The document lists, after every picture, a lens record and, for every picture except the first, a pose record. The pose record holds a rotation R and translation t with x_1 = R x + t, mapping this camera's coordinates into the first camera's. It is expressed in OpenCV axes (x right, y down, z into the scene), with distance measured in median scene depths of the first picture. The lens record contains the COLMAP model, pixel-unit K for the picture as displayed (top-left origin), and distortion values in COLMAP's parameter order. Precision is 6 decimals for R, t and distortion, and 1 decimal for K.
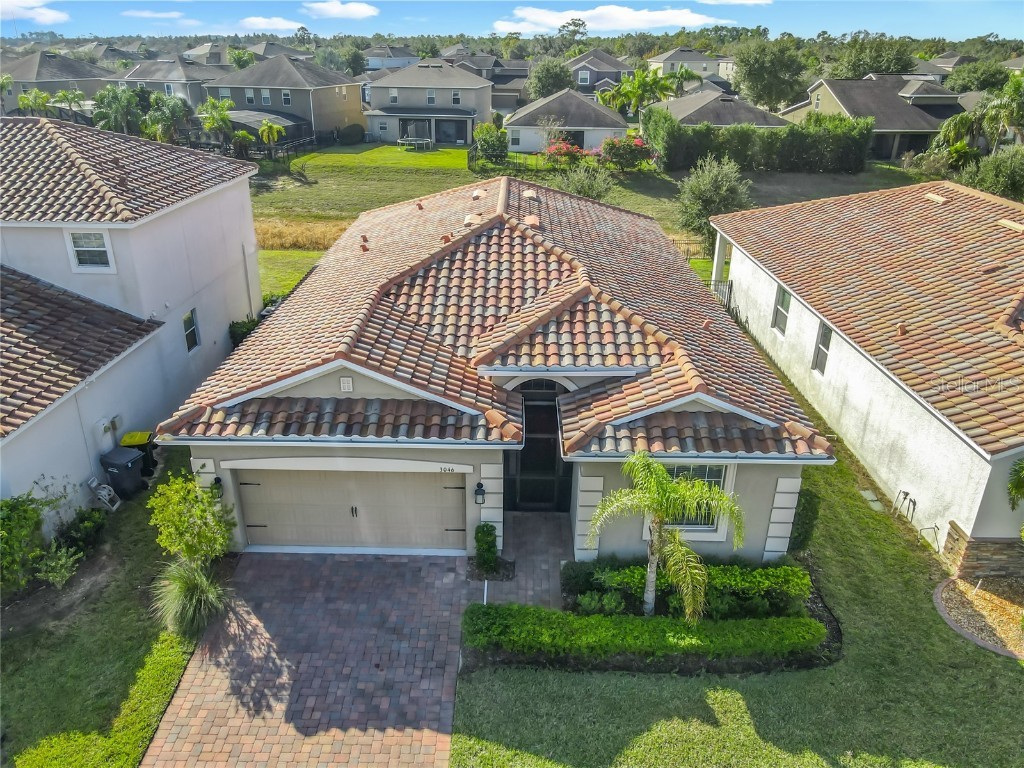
lens RADIAL K [[758.1, 0, 505.7], [0, 758.1, 391.3], [0, 0, 1]] dist [-0.002291, 0.009314]
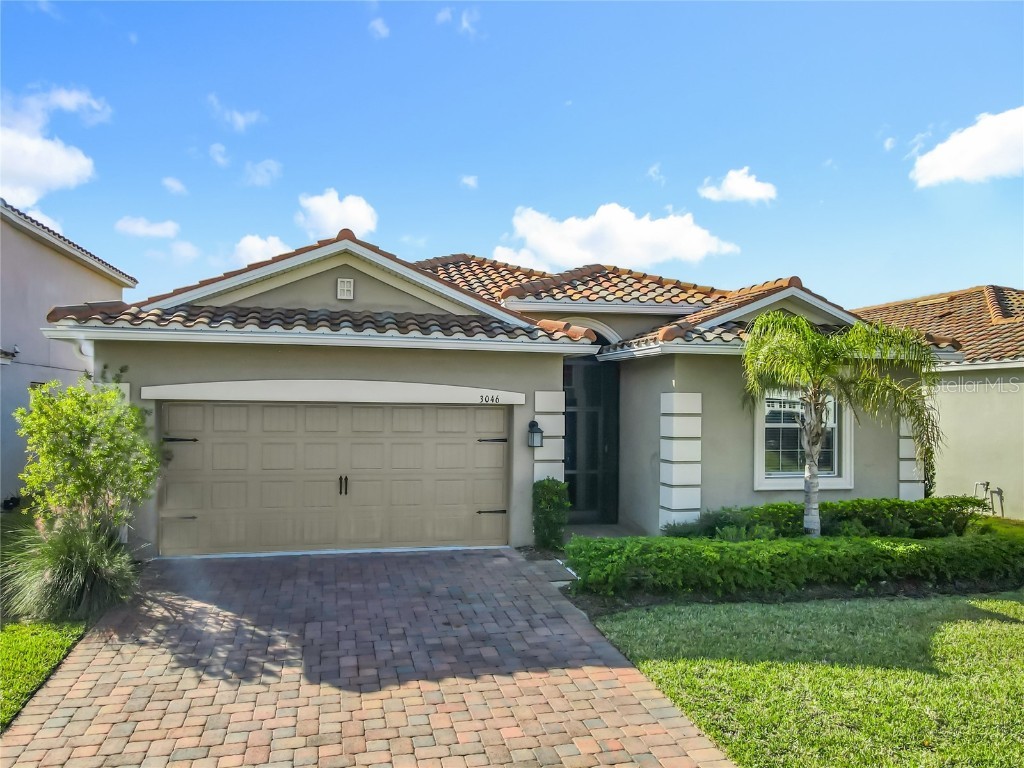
lens RADIAL K [[751.9, 0, 503.7], [0, 751.9, 393.6], [0, 0, 1]] dist [0.018060, 0.001803]
pose [[0.969556, 0.007094, 0.244765, -0.247230], [0.100605, 0.899779, -0.424590, 0.416234], [-0.223247, 0.436288, 0.871673, 0.393652]]
